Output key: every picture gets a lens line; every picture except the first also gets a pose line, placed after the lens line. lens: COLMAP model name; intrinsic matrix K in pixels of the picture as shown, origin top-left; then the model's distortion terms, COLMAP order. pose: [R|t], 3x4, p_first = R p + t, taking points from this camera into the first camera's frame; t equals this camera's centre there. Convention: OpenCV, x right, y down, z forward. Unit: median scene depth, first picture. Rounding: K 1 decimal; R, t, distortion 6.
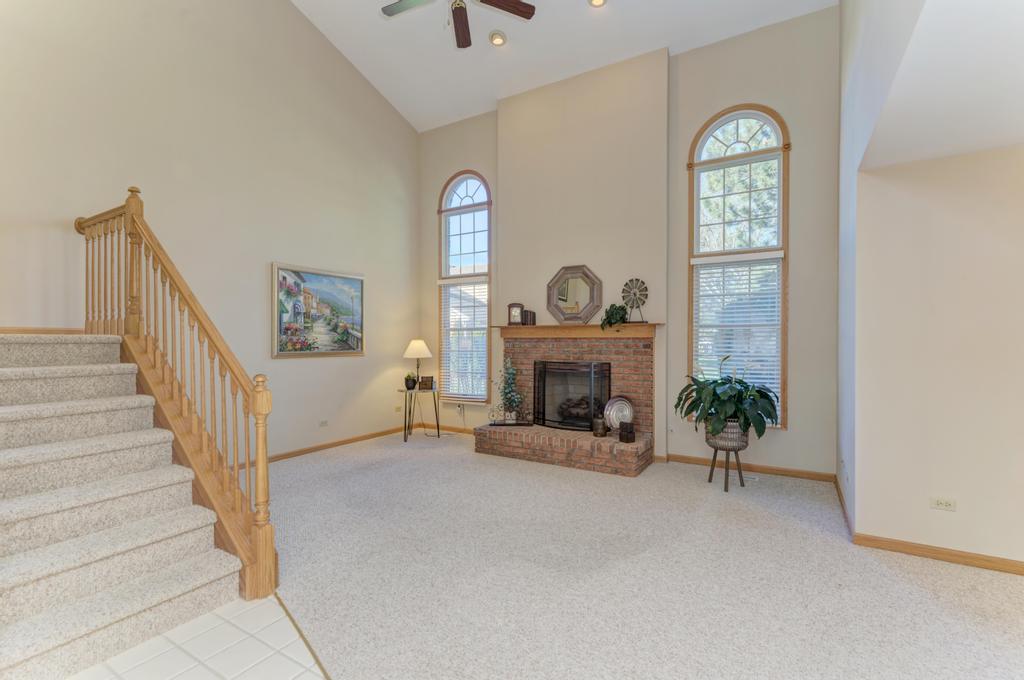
lens RADIAL K [[454.3, 0, 515.0], [0, 454.3, 338.6], [0, 0, 1]] dist [0.003796, -0.000602]
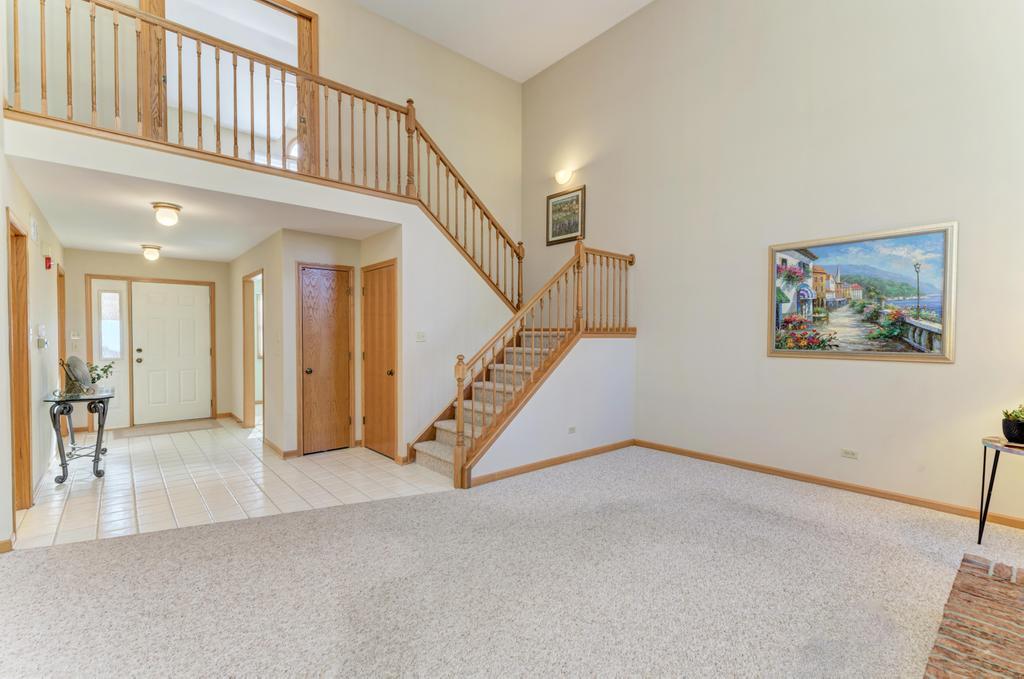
lens RADIAL K [[454.3, 0, 514.2], [0, 454.3, 341.8], [0, 0, 1]] dist [0.003796, -0.000602]
pose [[-0.312686, 0.011098, -0.949792, 0.414596], [-0.002942, 0.999916, 0.012652, 0.005894], [0.949852, 0.006751, -0.312627, 0.746608]]
